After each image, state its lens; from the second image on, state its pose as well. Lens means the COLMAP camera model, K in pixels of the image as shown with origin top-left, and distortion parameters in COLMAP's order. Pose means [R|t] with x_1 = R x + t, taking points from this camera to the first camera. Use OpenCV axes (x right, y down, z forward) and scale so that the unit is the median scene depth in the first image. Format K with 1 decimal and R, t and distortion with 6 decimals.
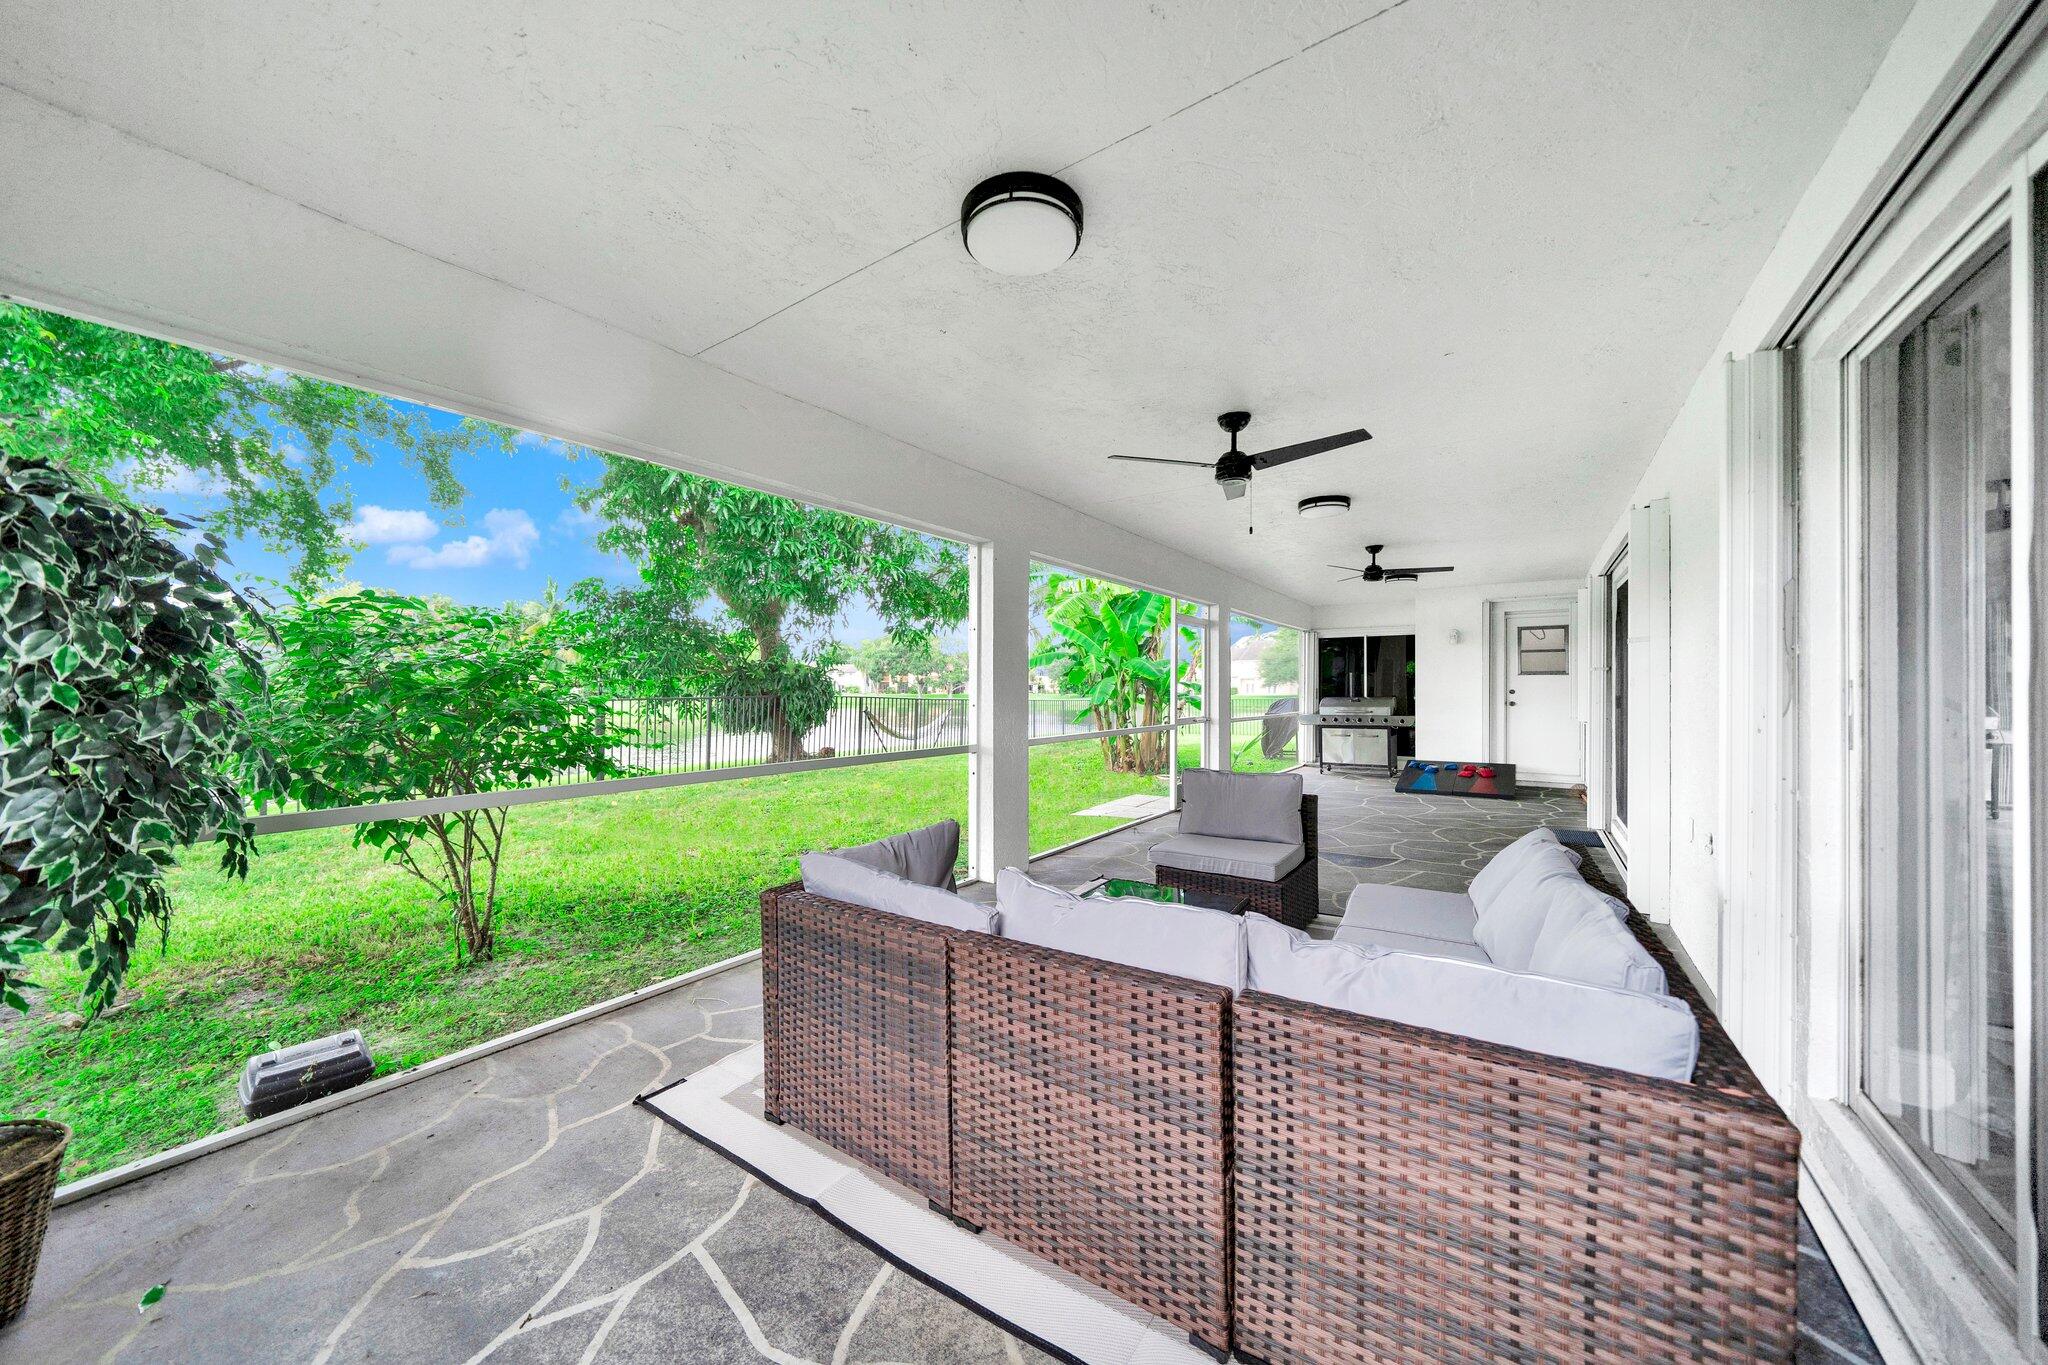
lens RADIAL K [[721.9, 0, 1024.0], [0, 721.9, 682.5], [0, 0, 1]] dist [-0.001697, -0.000032]
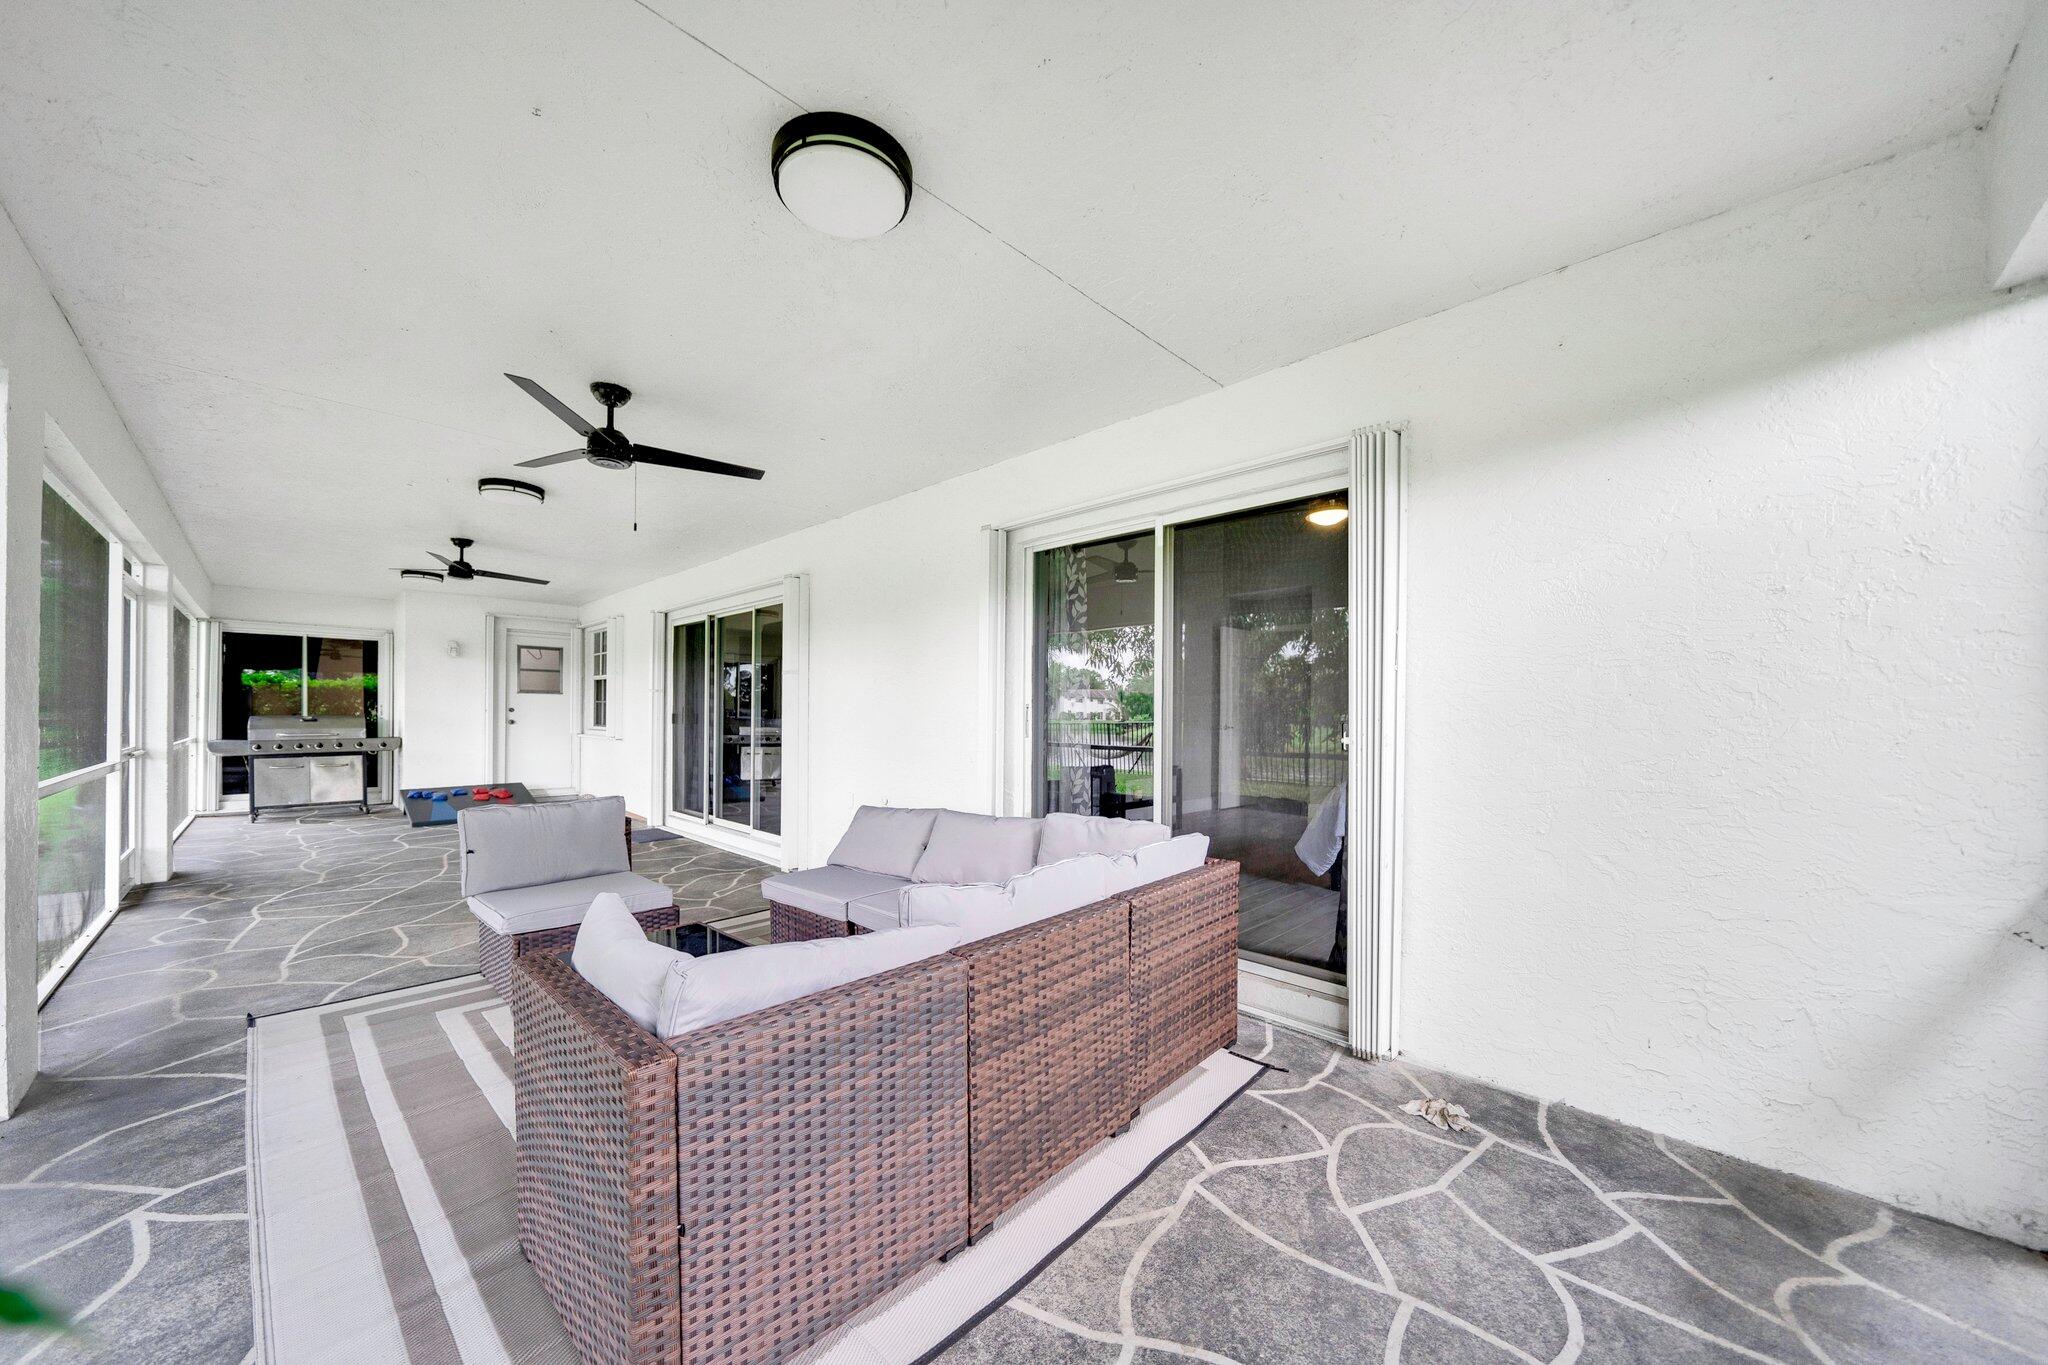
lens RADIAL K [[737.9, 0, 1015.9], [0, 737.9, 710.4], [0, 0, 1]] dist [-0.000955, -0.000036]
pose [[0.149942, 0.005977, 0.988677, -0.223954], [-0.016833, 0.999852, -0.003491, 0.005693], [-0.988551, -0.016119, 0.150021, 0.166529]]
